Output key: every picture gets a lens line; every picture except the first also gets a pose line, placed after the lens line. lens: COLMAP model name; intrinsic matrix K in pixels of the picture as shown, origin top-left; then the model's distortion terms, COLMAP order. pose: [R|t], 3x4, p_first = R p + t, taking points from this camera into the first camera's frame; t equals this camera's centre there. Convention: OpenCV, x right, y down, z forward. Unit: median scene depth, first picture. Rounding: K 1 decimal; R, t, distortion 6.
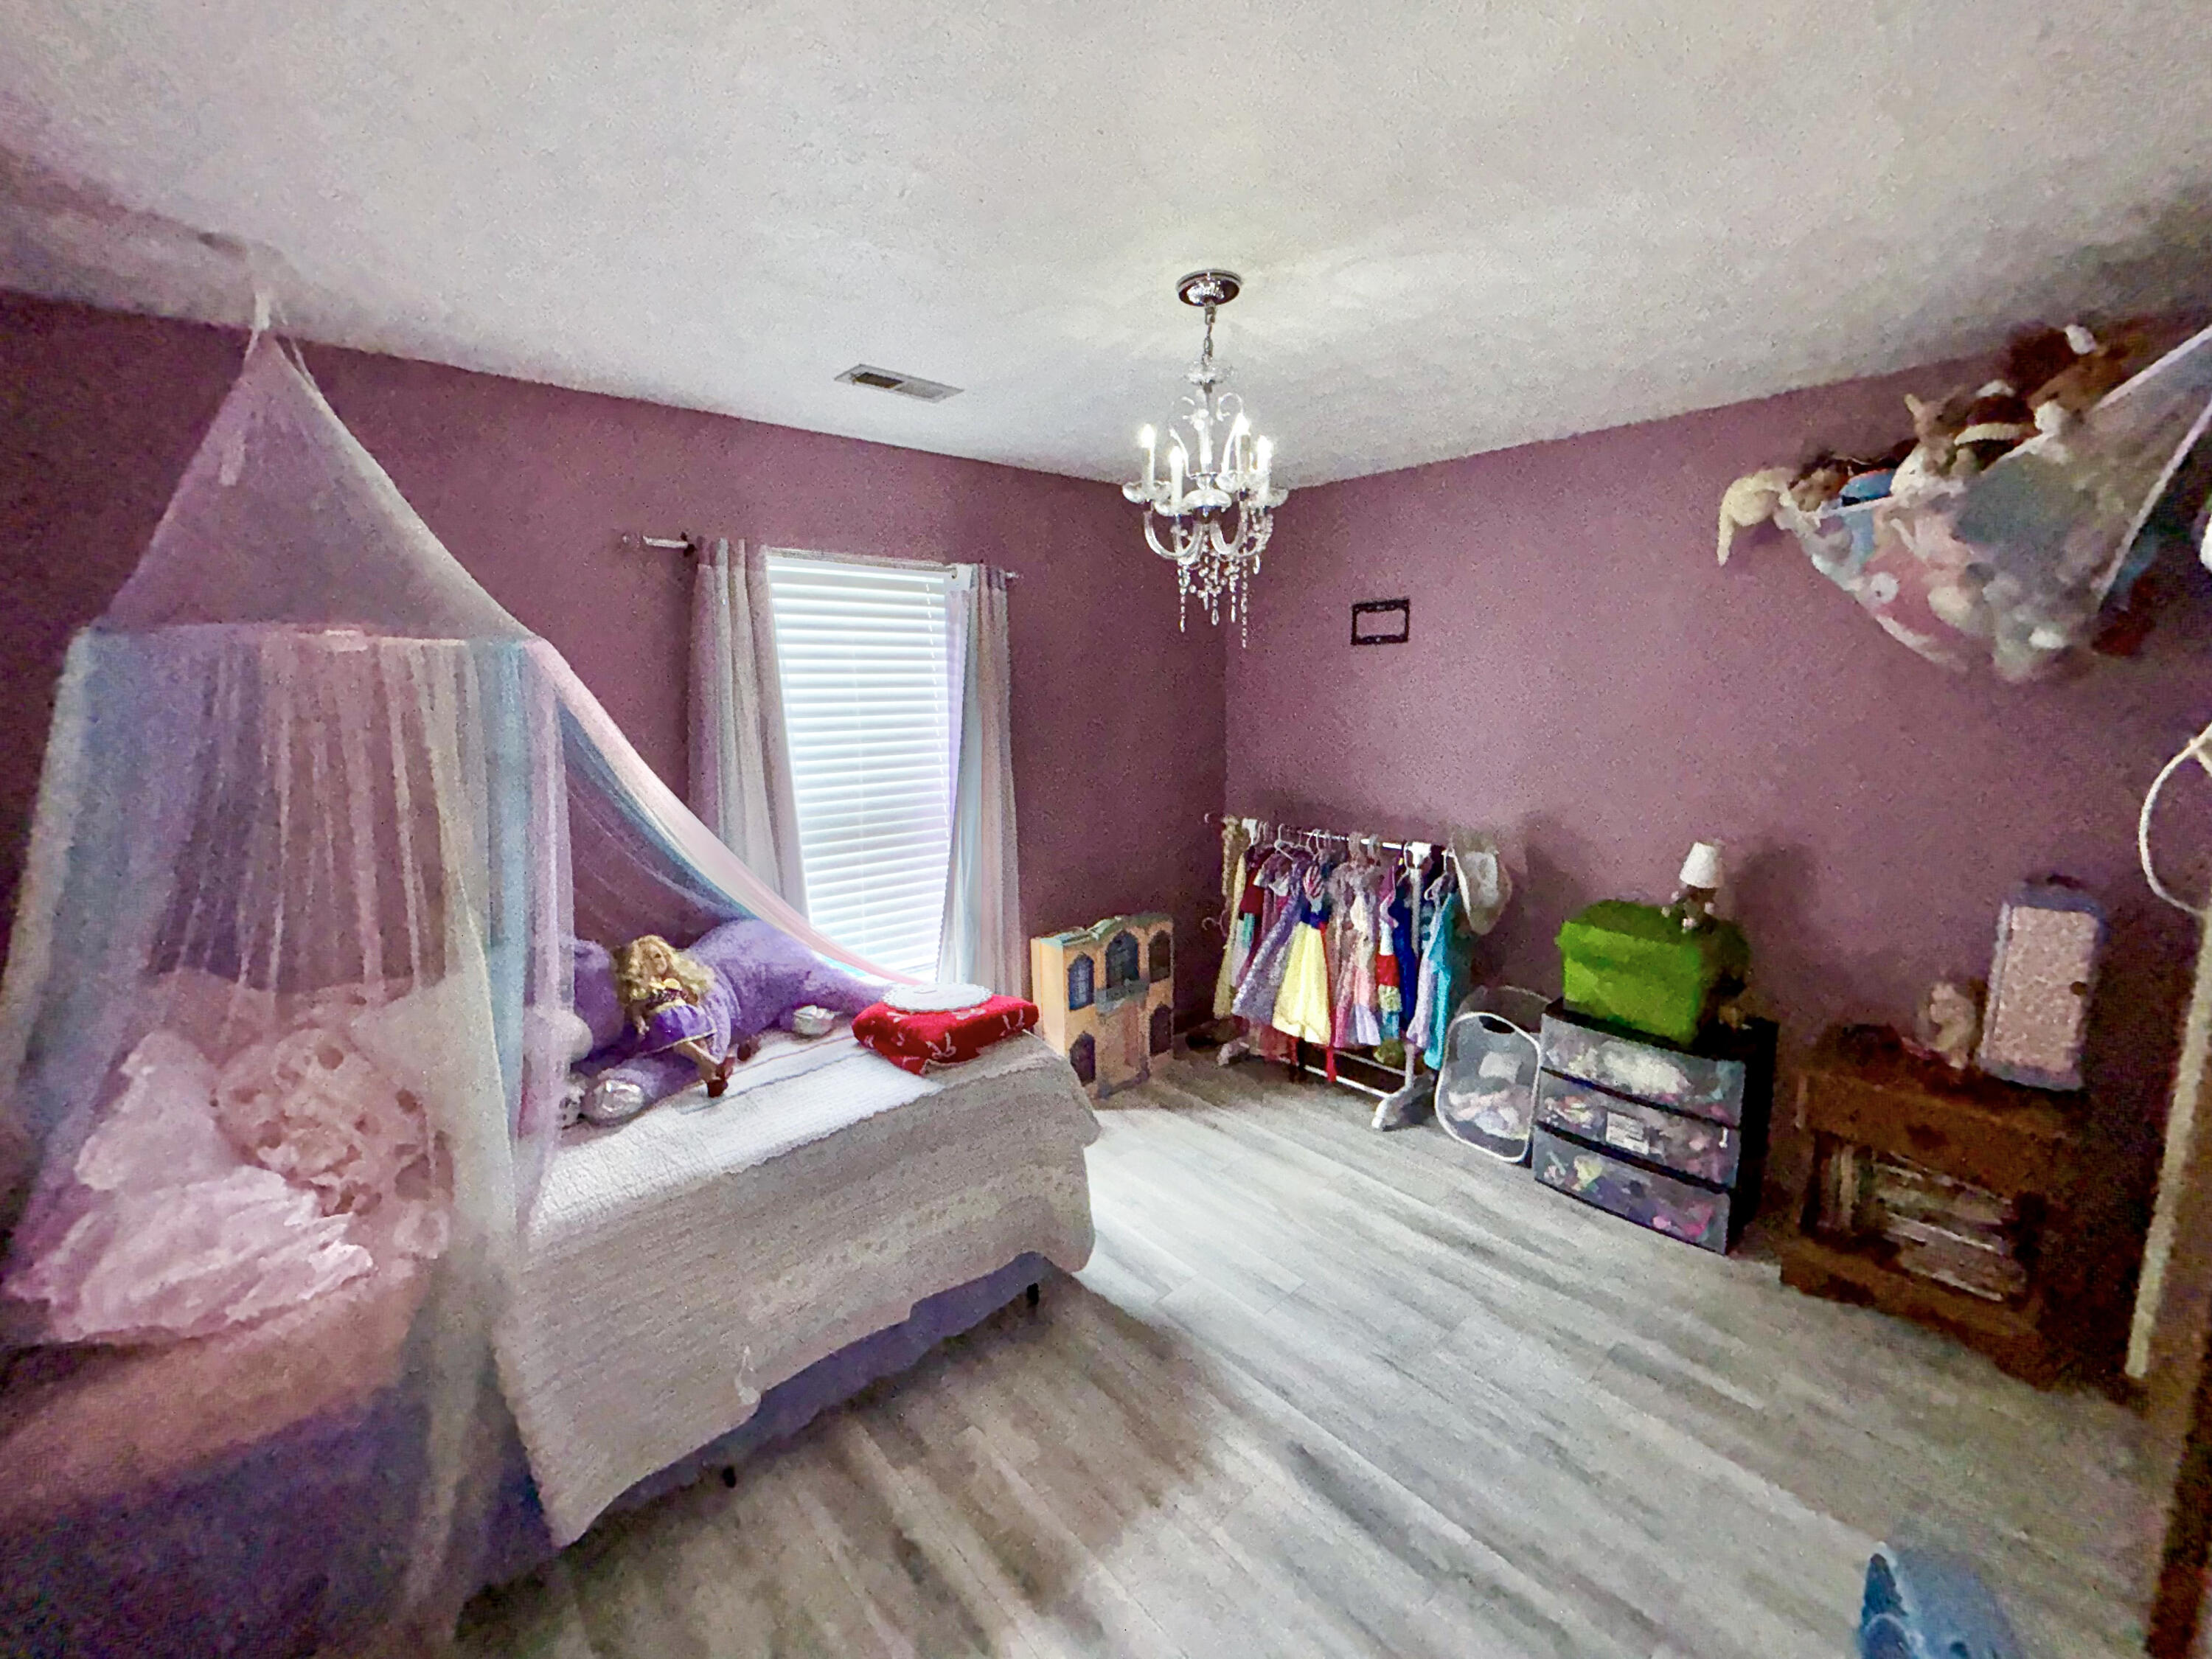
lens RADIAL K [[888.9, 0, 1116.0], [0, 888.9, 833.2], [0, 0, 1]] dist [-0.000213, -0.000032]
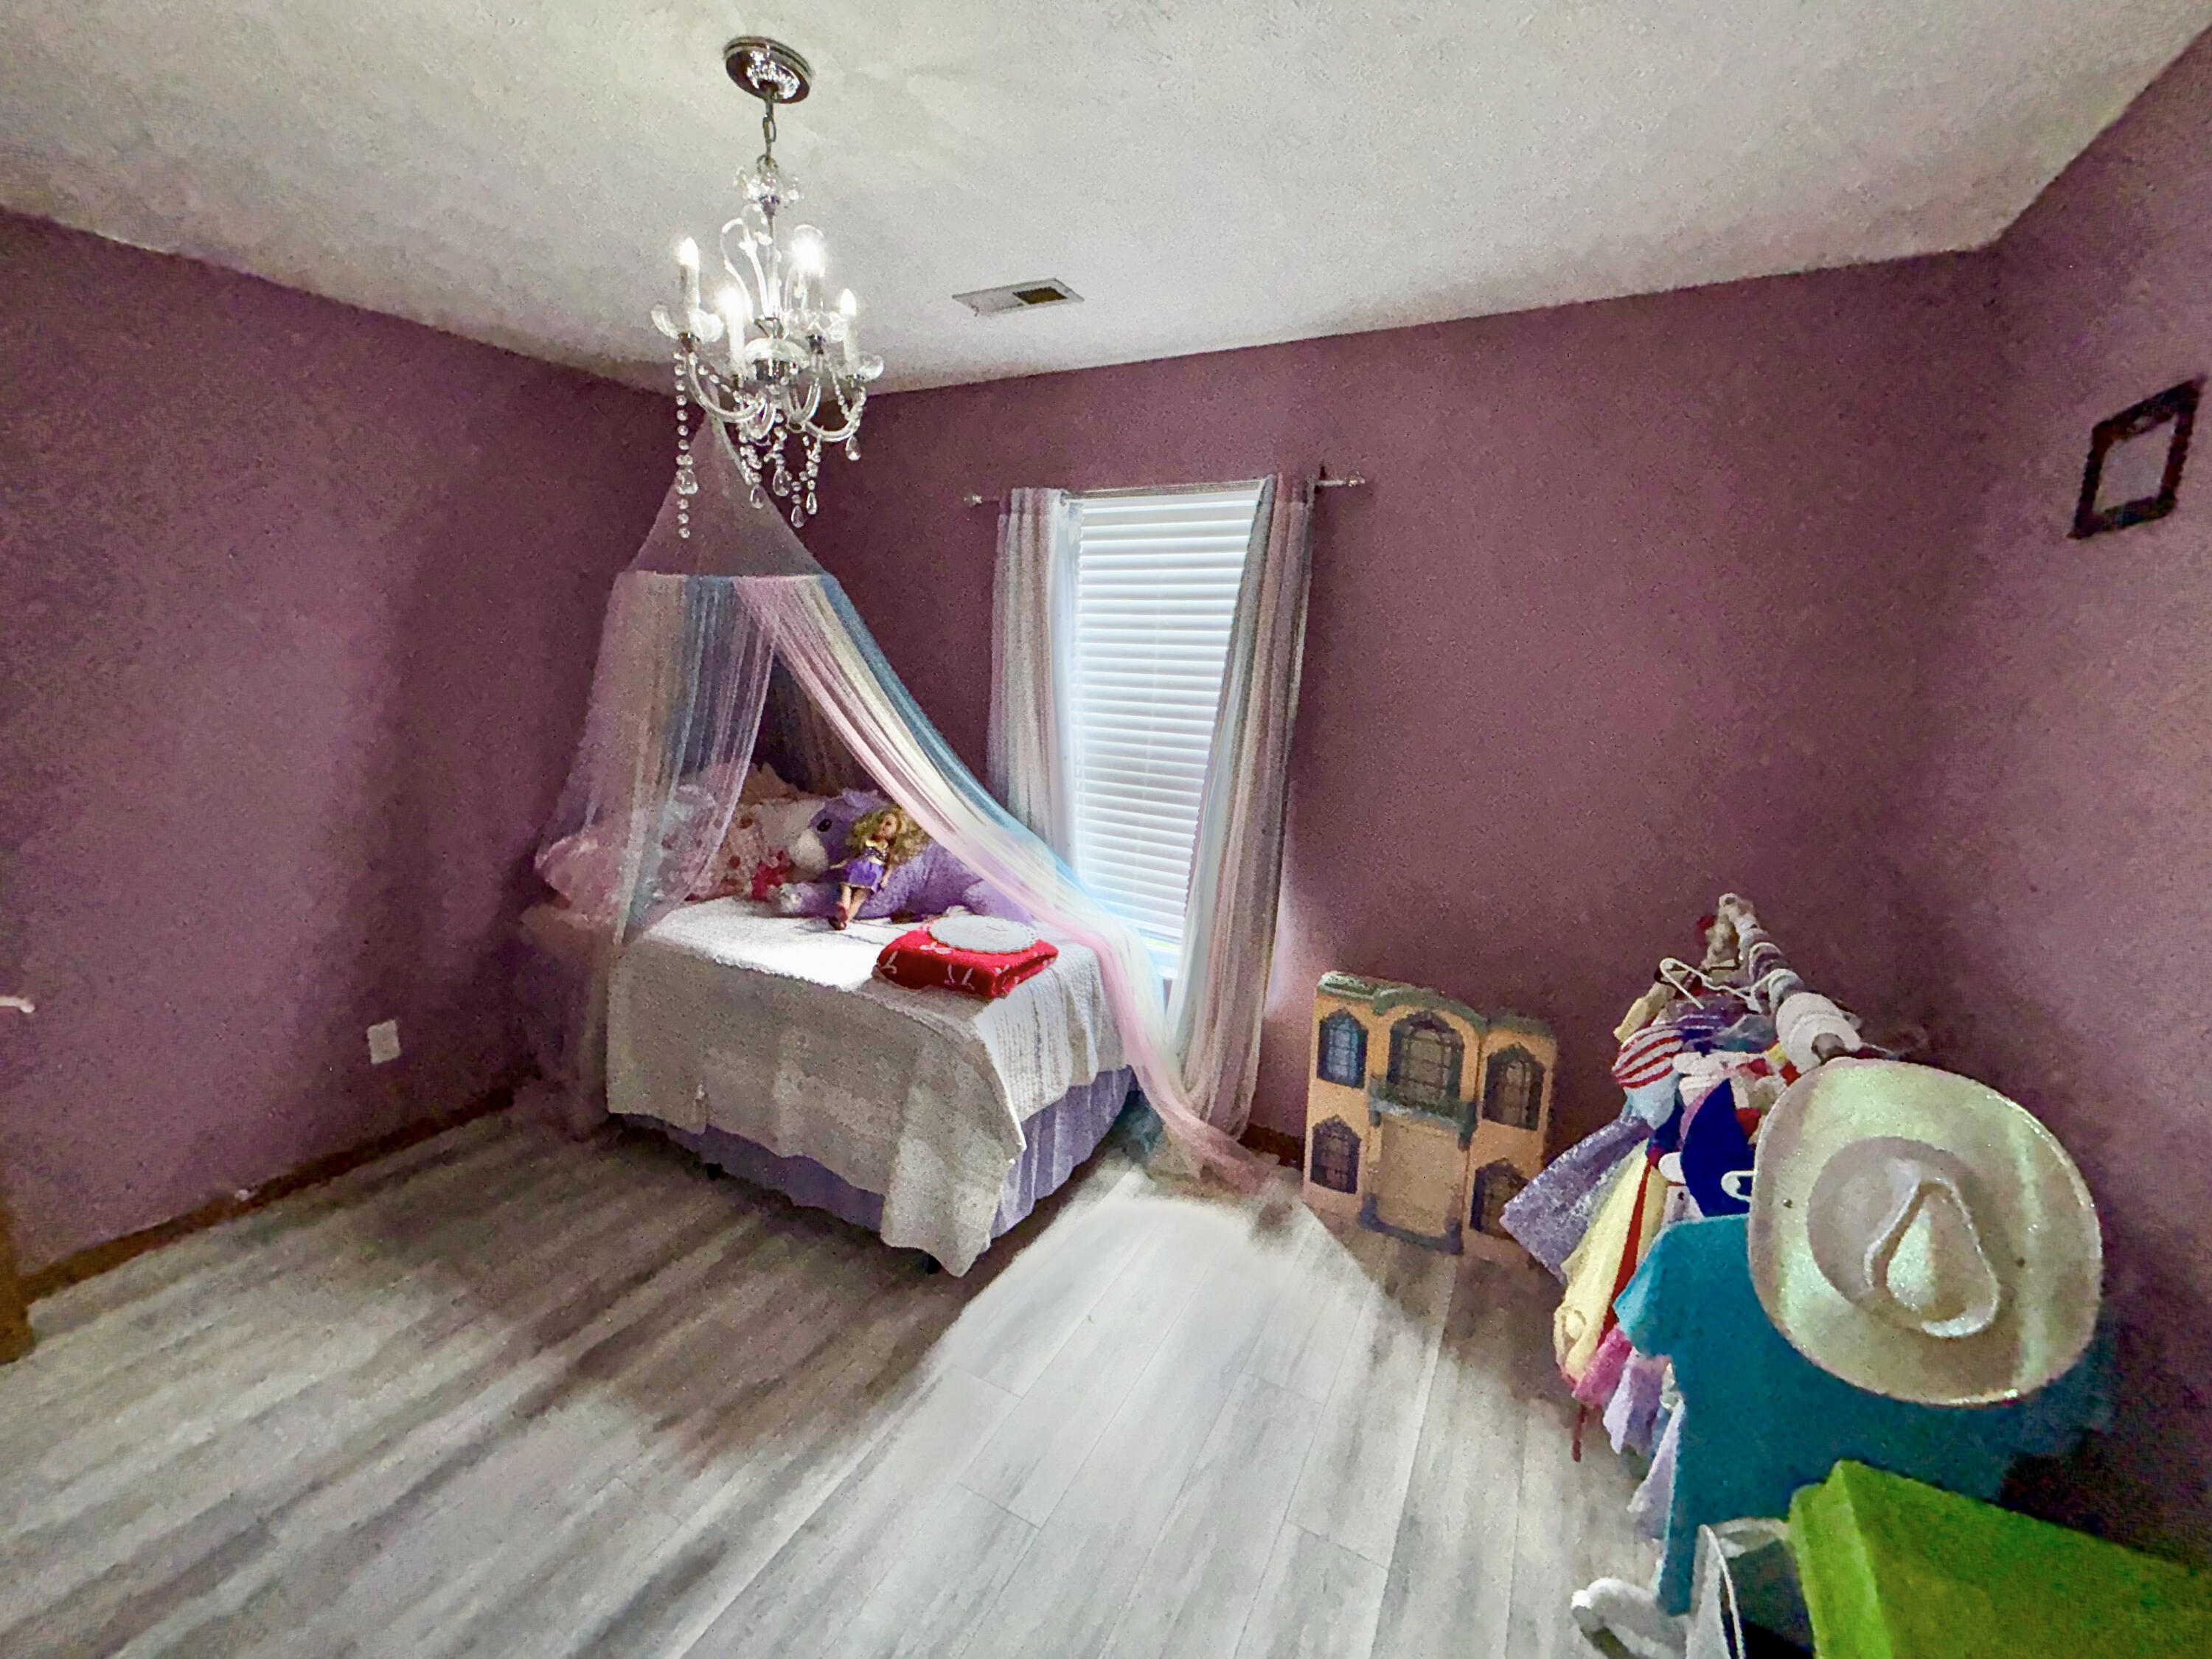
lens RADIAL K [[888.9, 0, 1116.0], [0, 888.9, 833.2], [0, 0, 1]] dist [-0.000213, -0.000032]
pose [[0.335640, 0.212799, -0.917639, 0.729136], [-0.201712, 0.967790, 0.150649, -0.102824], [0.920140, 0.134535, 0.367753, 0.756553]]
